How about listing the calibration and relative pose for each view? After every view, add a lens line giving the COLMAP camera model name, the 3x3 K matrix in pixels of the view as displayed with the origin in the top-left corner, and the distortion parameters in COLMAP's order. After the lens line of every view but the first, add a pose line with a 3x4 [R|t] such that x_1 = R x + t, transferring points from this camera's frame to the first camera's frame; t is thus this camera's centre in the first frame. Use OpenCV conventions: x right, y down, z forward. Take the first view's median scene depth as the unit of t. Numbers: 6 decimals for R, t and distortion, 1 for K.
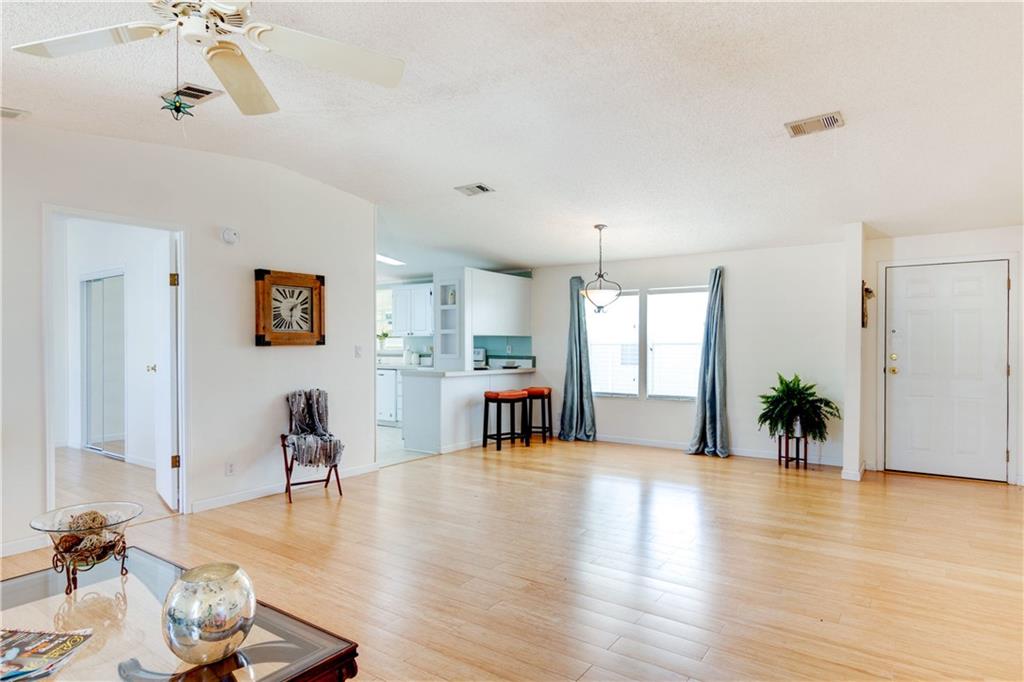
lens RADIAL K [[572.3, 0, 501.6], [0, 572.3, 349.0], [0, 0, 1]] dist [-0.003125, 0.005174]
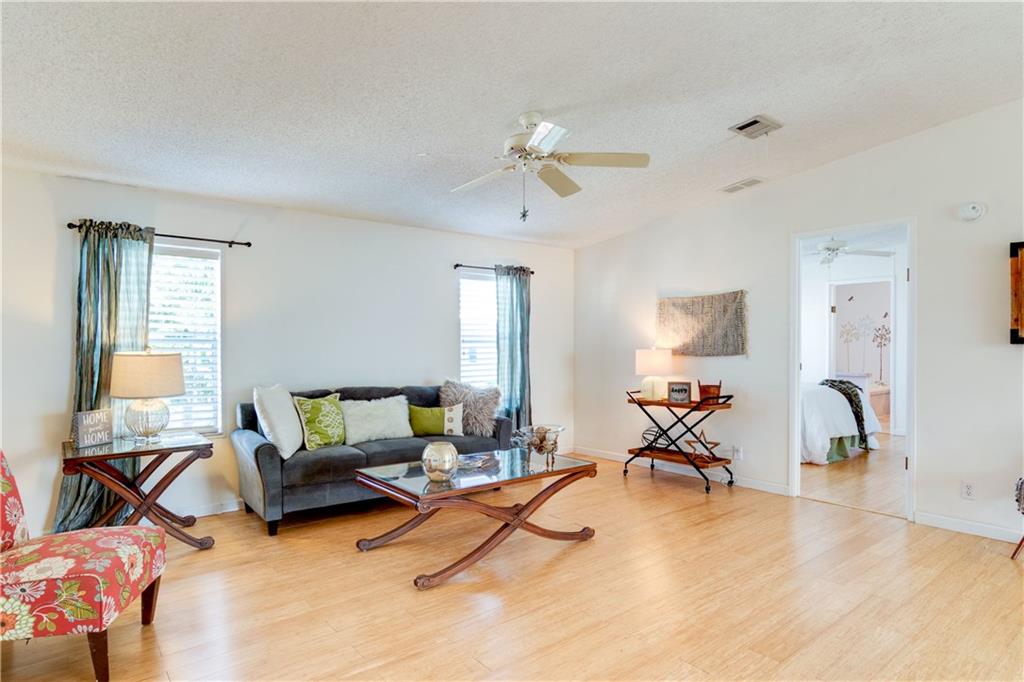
lens RADIAL K [[572.3, 0, 516.6], [0, 572.3, 341.1], [0, 0, 1]] dist [-0.003125, 0.005174]
pose [[-0.259346, -0.002956, -0.965780, 0.353702], [-0.007786, 0.999969, -0.000970, -0.002215], [0.965753, 0.007269, -0.259361, 0.405578]]
